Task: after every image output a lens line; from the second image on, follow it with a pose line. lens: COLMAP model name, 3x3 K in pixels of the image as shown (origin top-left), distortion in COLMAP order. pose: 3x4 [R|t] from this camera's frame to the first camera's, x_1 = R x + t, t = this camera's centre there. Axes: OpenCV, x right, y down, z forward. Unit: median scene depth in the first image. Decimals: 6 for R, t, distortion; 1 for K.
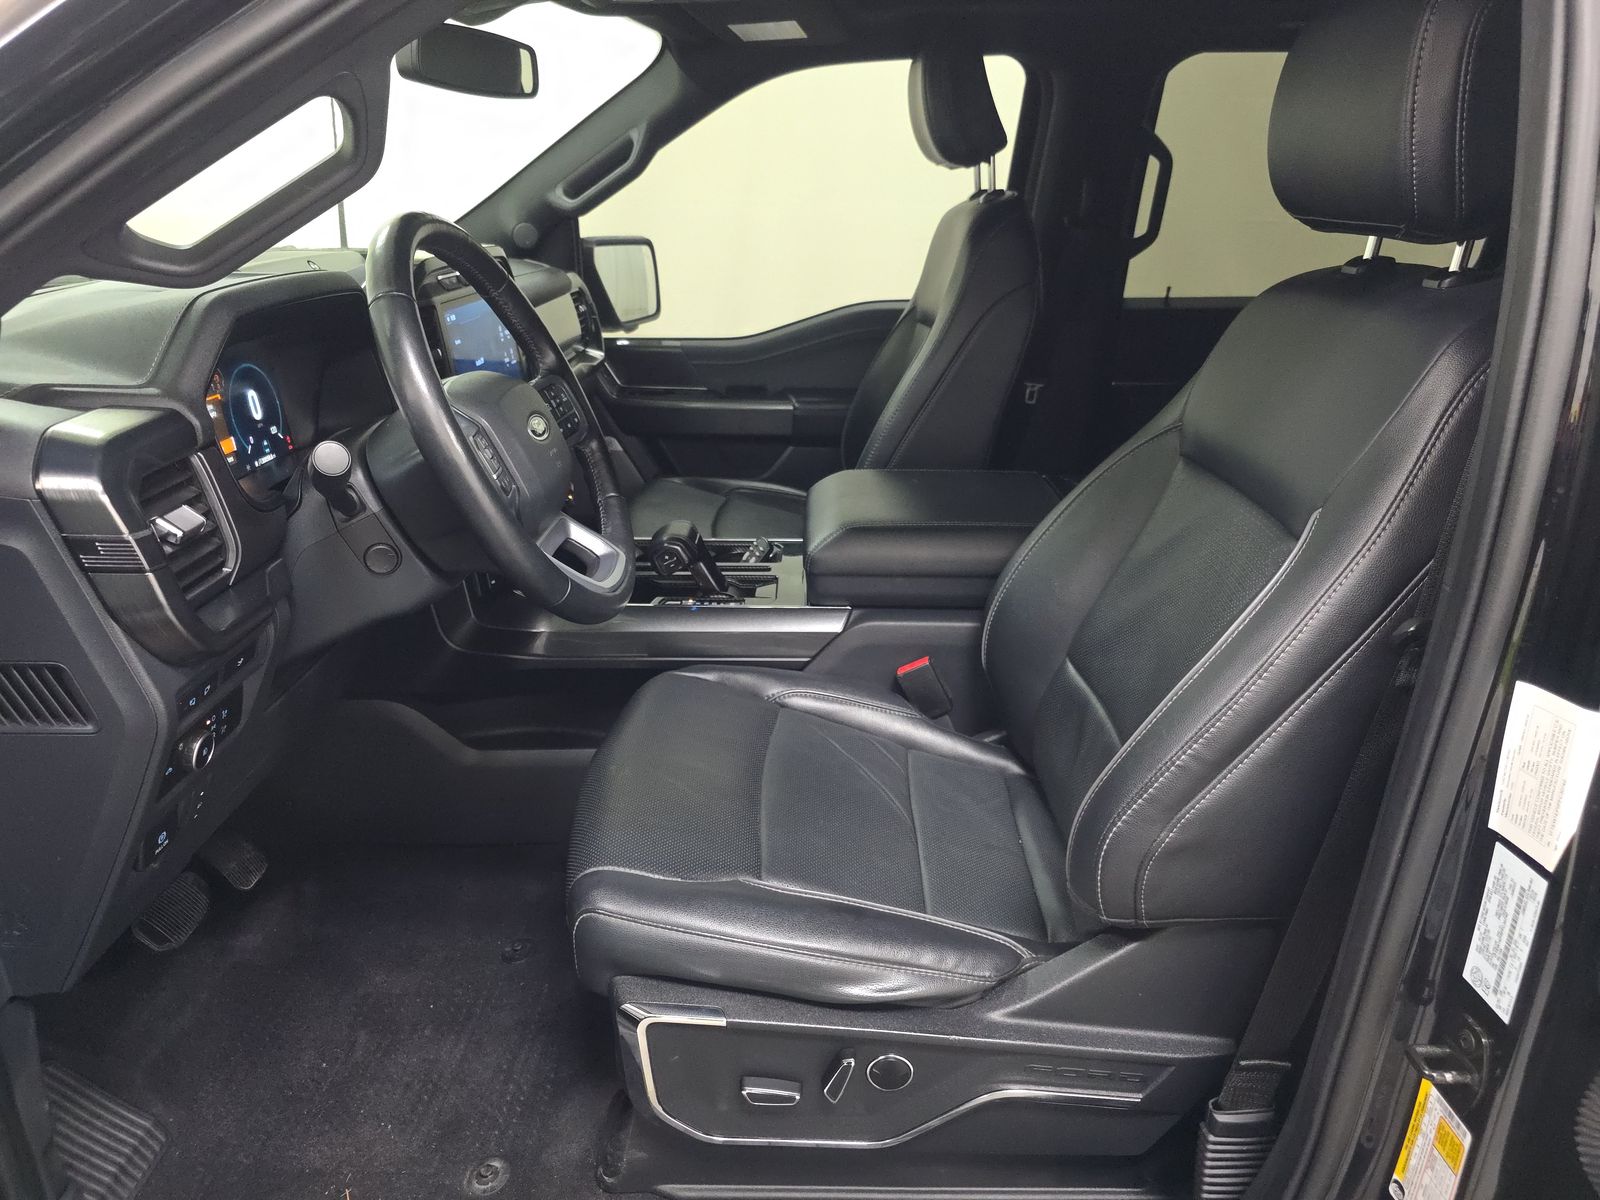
lens RADIAL K [[1094.5, 0, 800.0], [0, 1094.5, 600.0], [0, 0, 1]] dist [0.018581, -0.004114]
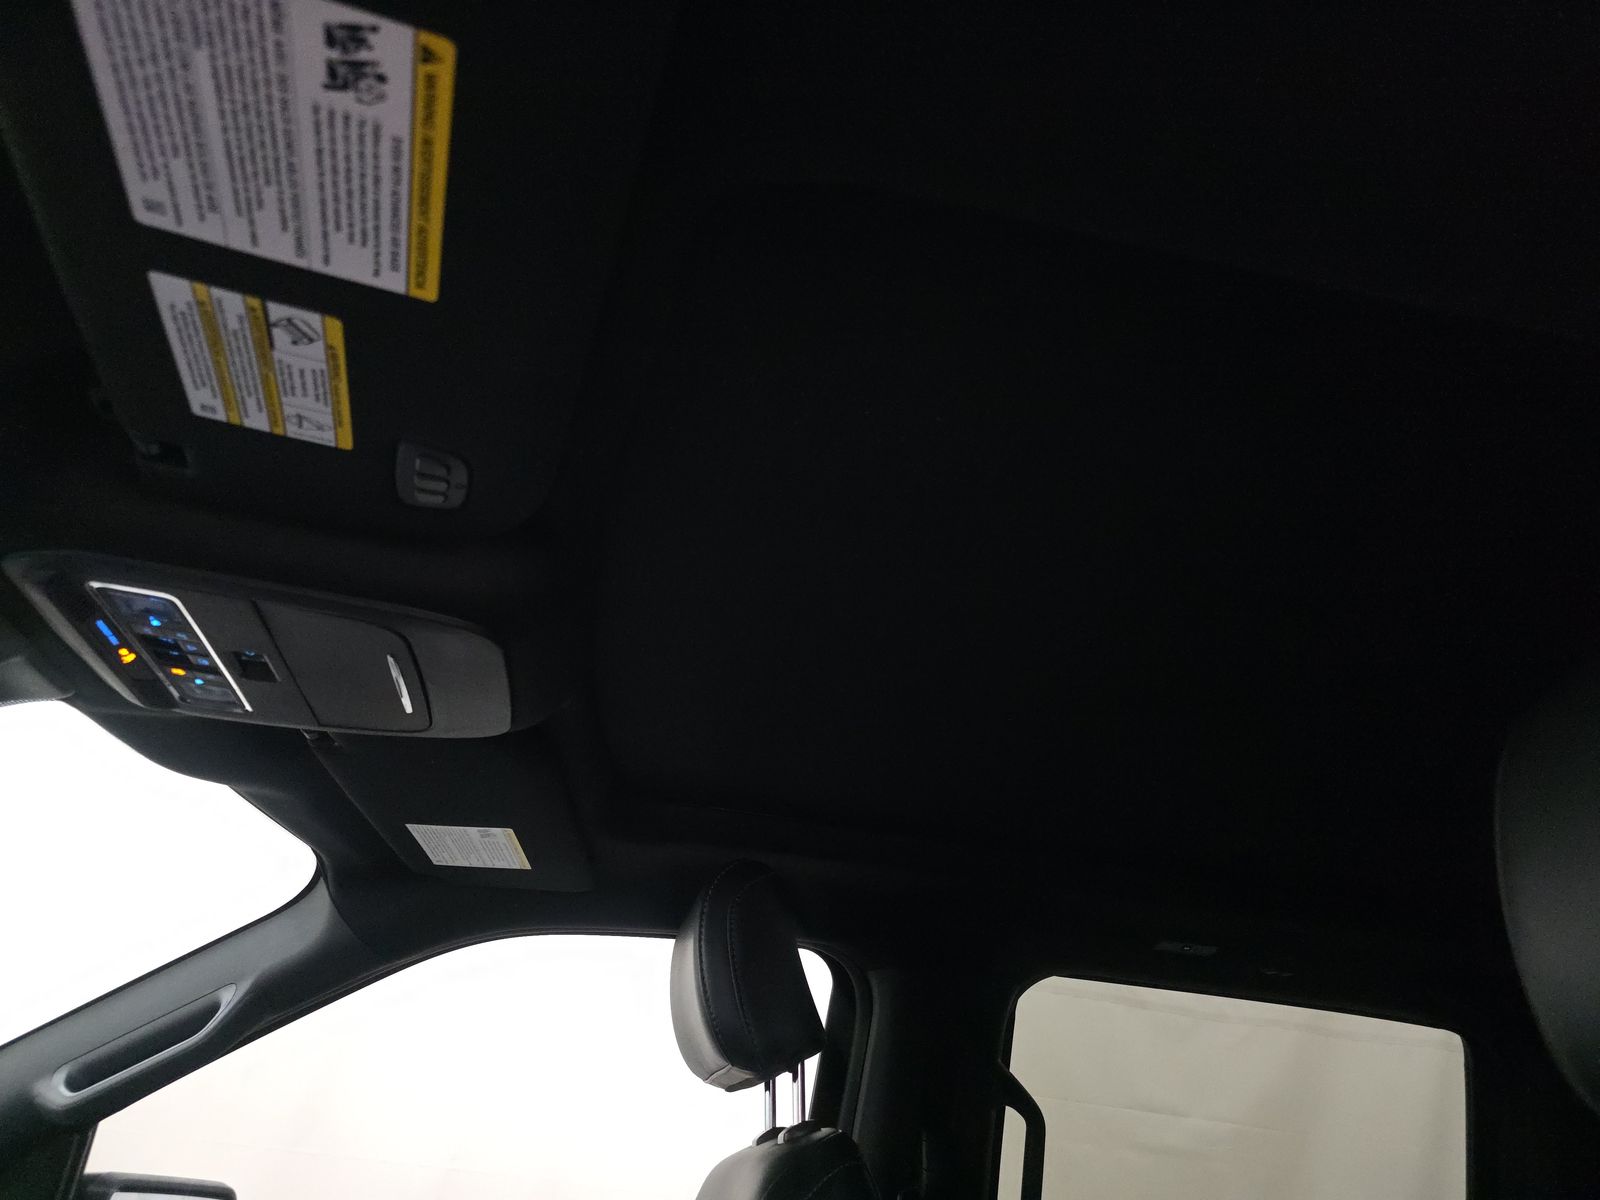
lens RADIAL K [[1094.5, 0, 800.0], [0, 1094.5, 600.0], [0, 0, 1]] dist [0.018581, -0.004114]
pose [[0.975724, 0.156780, 0.152911, 0.035369], [0.009631, 0.666822, -0.745155, -0.106803], [-0.218790, 0.728538, 0.649125, 0.367634]]
